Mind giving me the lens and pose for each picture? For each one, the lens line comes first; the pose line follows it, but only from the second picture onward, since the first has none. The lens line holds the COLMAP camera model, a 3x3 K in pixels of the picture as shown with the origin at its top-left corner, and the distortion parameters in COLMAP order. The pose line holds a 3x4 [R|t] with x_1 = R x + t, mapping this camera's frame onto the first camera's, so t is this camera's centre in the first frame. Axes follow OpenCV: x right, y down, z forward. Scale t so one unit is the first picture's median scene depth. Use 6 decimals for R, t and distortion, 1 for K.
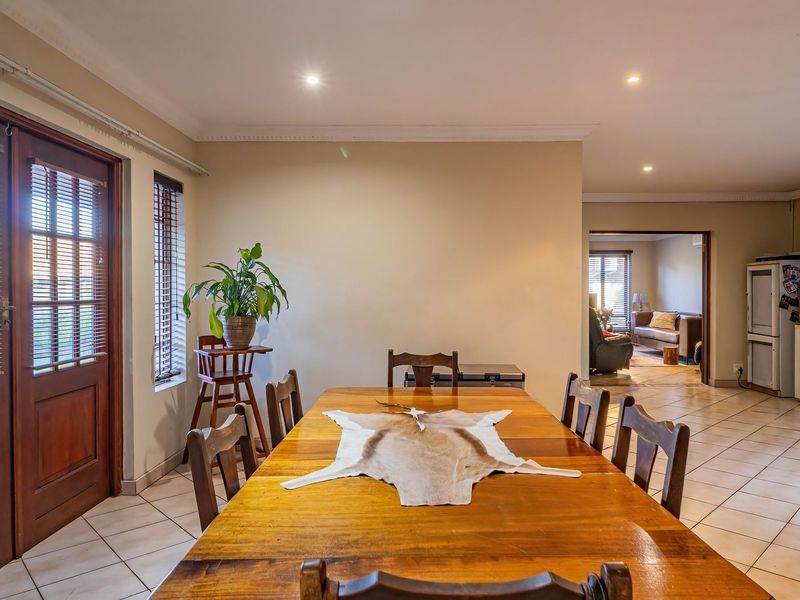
lens RADIAL K [[541.5, 0, 400.9], [0, 541.5, 296.0], [0, 0, 1]] dist [-0.005491, -0.009819]
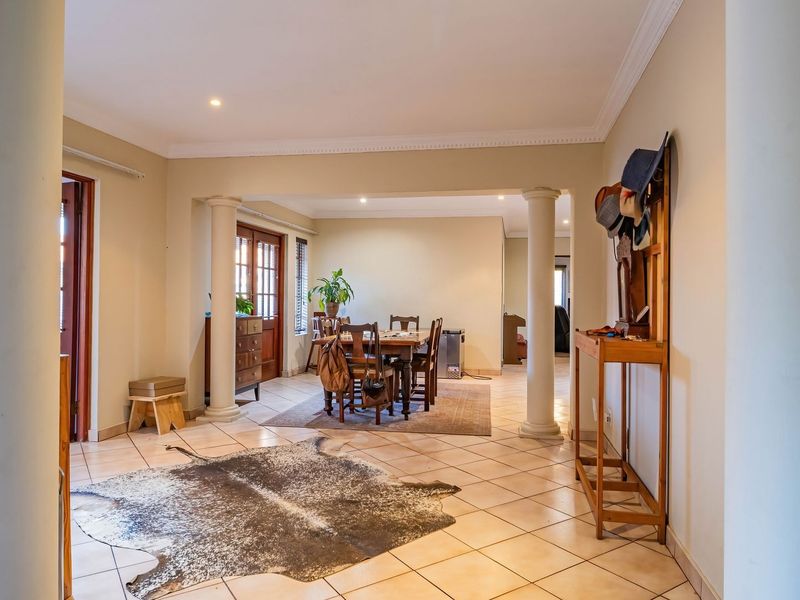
lens RADIAL K [[541.5, 0, 398.9], [0, 541.5, 295.9], [0, 0, 1]] dist [-0.005491, -0.009819]
pose [[0.984507, 0.008034, -0.175161, 0.355328], [-0.011222, 0.999789, -0.017218, 0.045960], [0.174985, 0.018917, 0.984389, -1.119520]]
